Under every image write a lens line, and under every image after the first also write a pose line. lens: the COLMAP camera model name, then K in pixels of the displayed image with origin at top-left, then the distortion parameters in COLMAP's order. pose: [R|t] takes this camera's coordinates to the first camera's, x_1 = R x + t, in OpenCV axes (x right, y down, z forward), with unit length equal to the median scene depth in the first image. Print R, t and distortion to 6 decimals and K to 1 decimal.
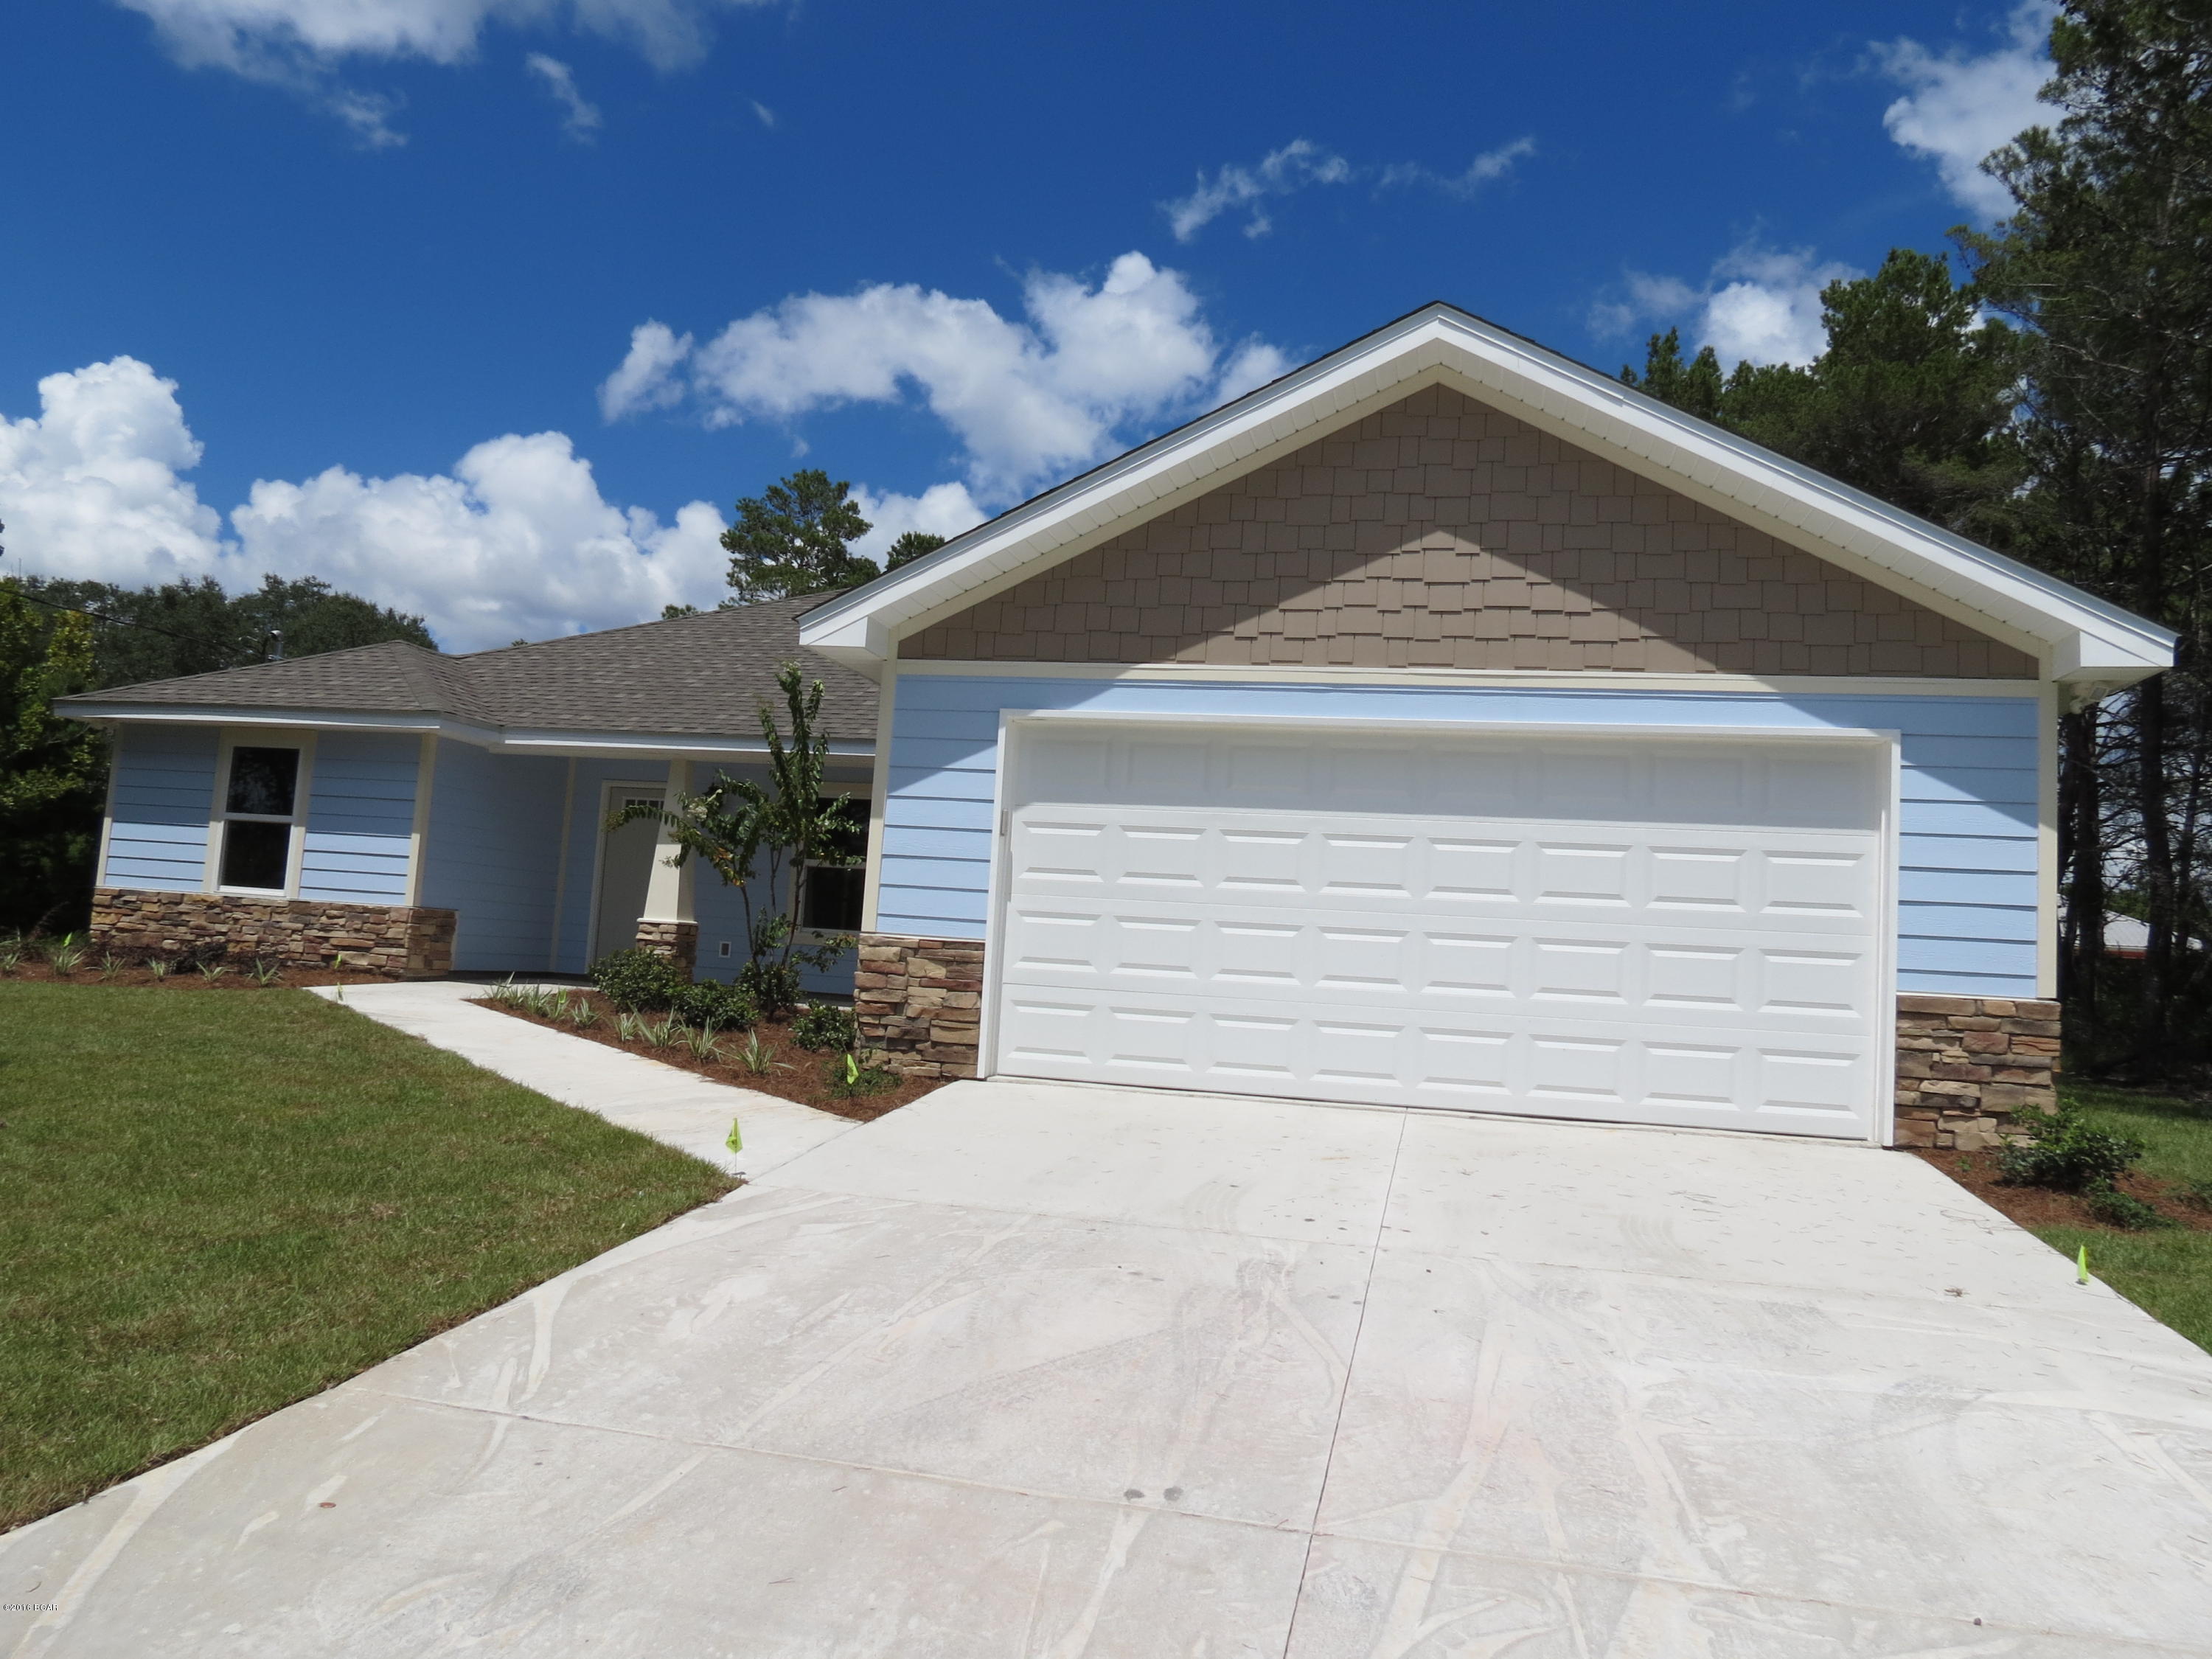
lens RADIAL K [[1580.7, 0, 1106.0], [0, 1580.7, 829.5], [0, 0, 1]] dist [-0.031889, -0.002839]
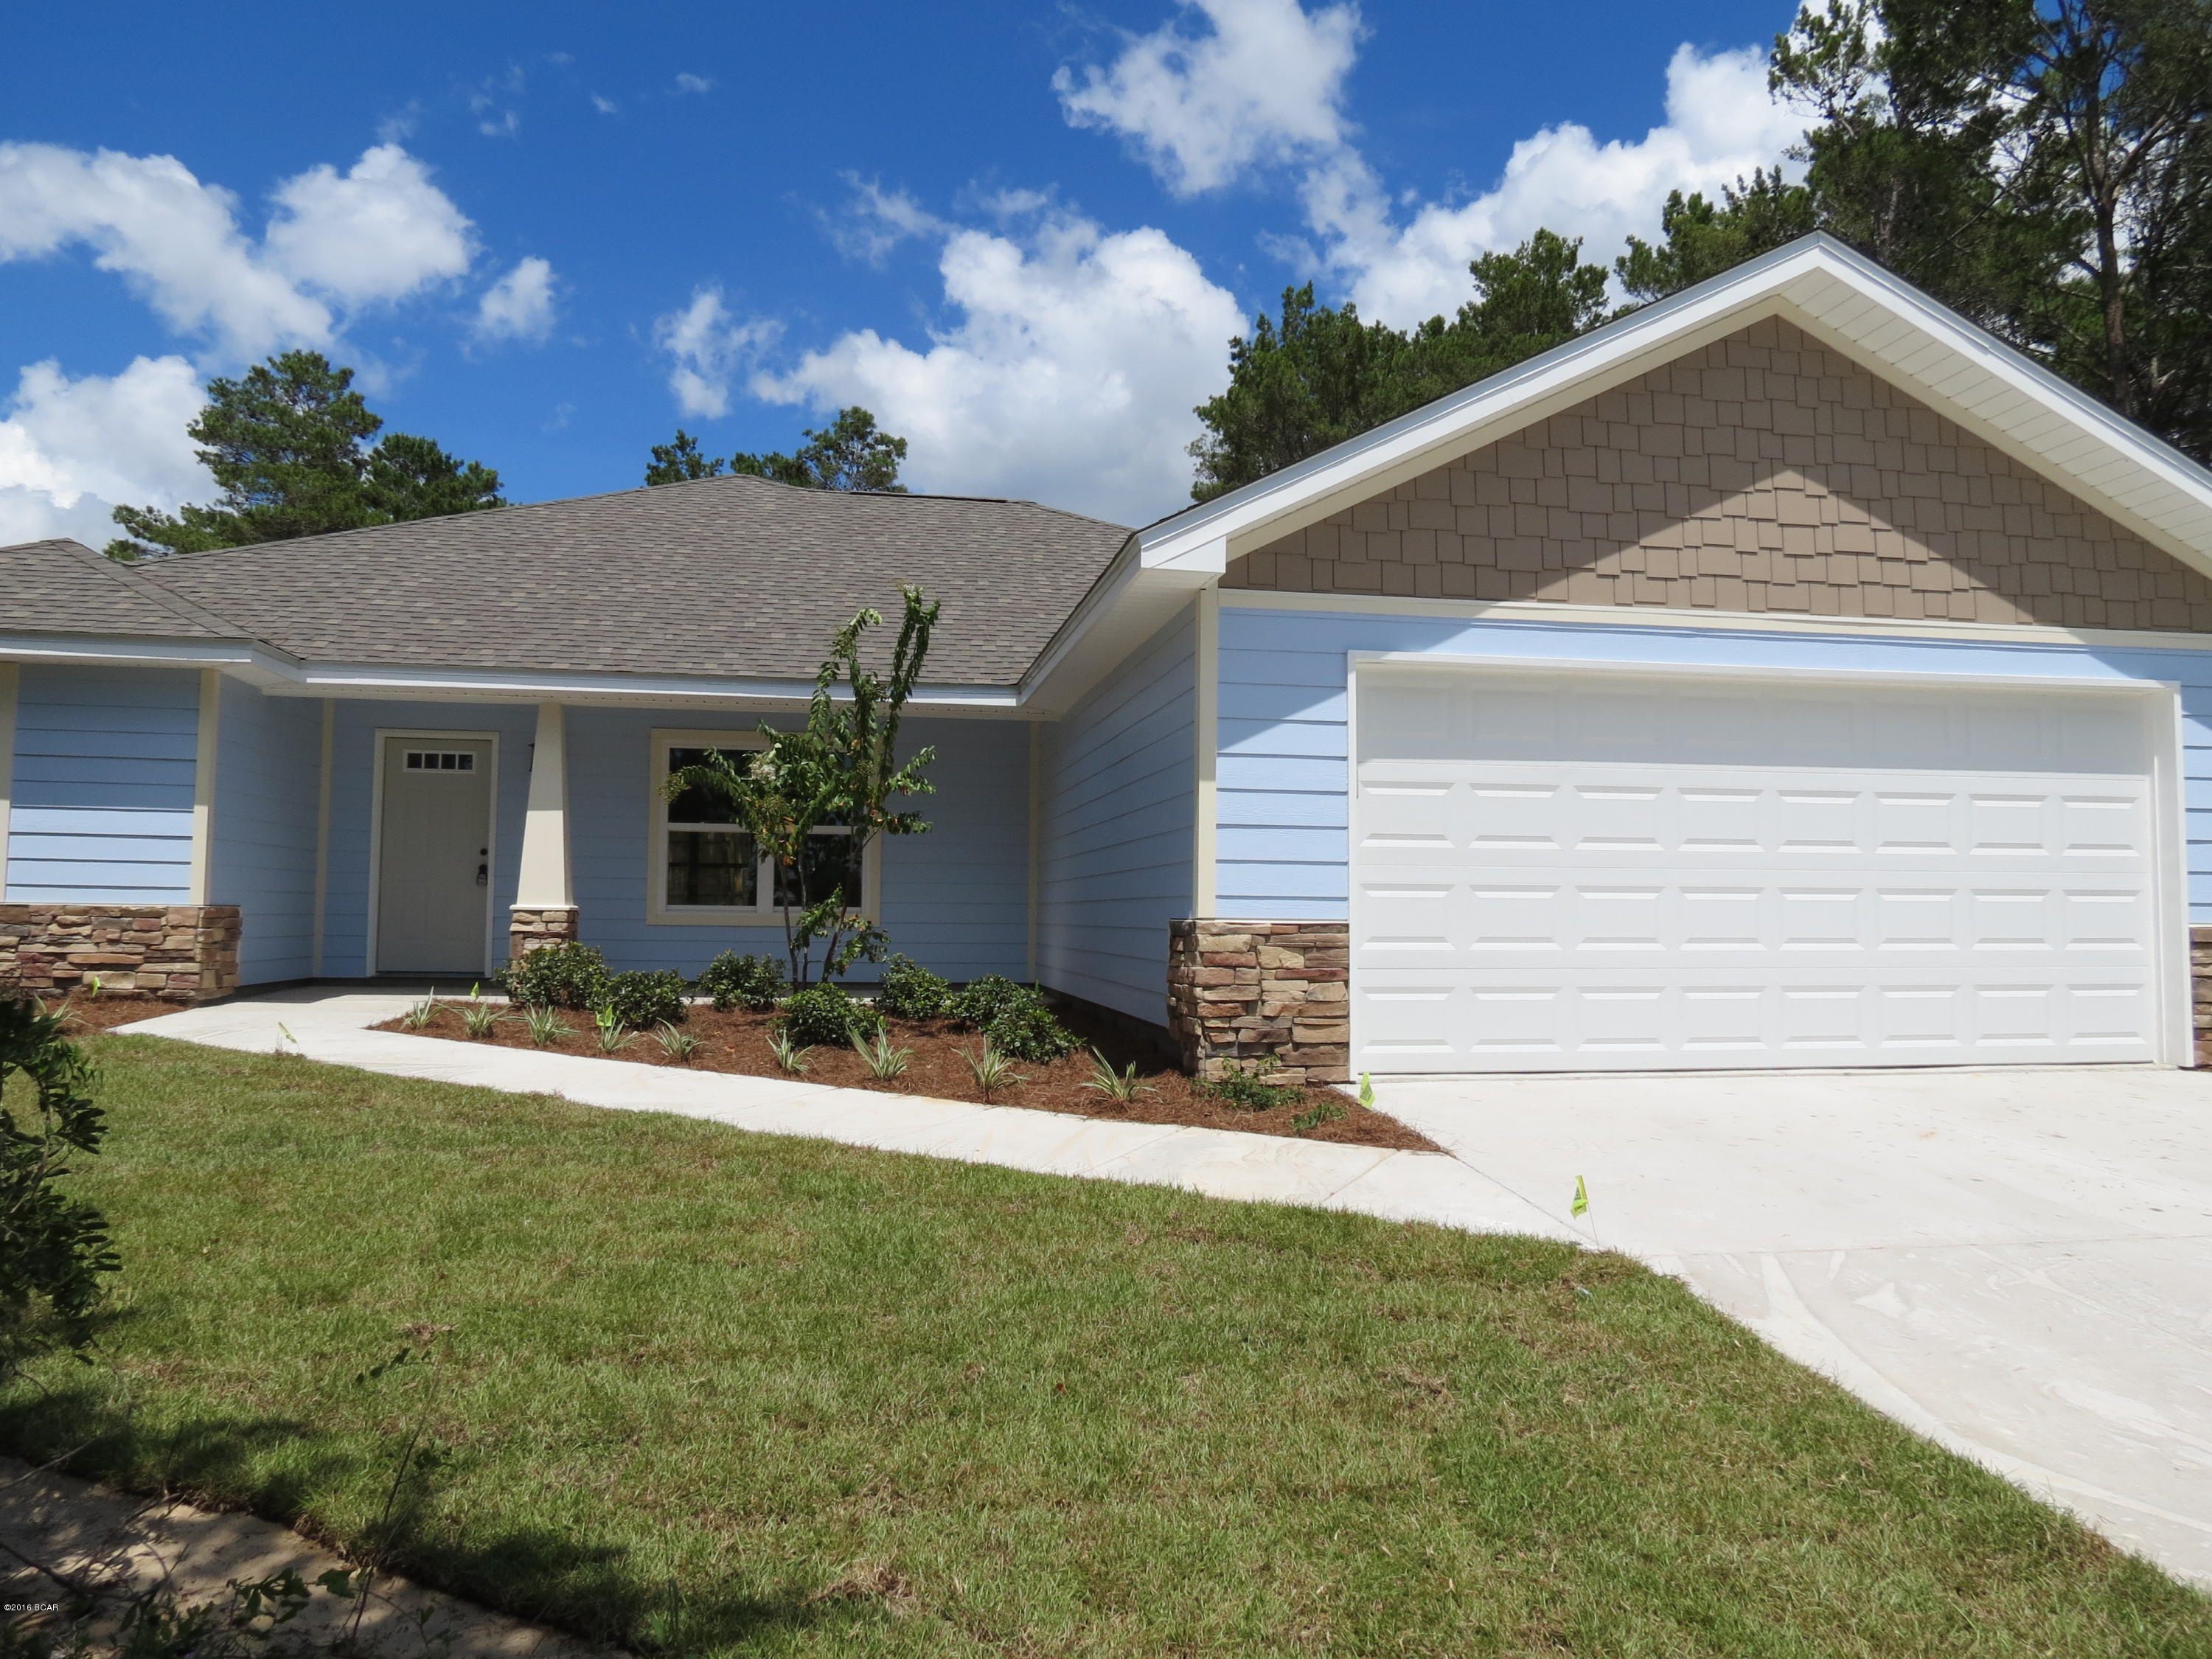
lens RADIAL K [[1580.7, 0, 1106.0], [0, 1580.7, 829.5], [0, 0, 1]] dist [-0.031889, -0.002839]
pose [[0.924031, -0.033045, 0.380886, -0.521379], [0.016475, 0.998774, 0.046682, -0.021513], [-0.381962, -0.036861, 0.923443, 0.258912]]
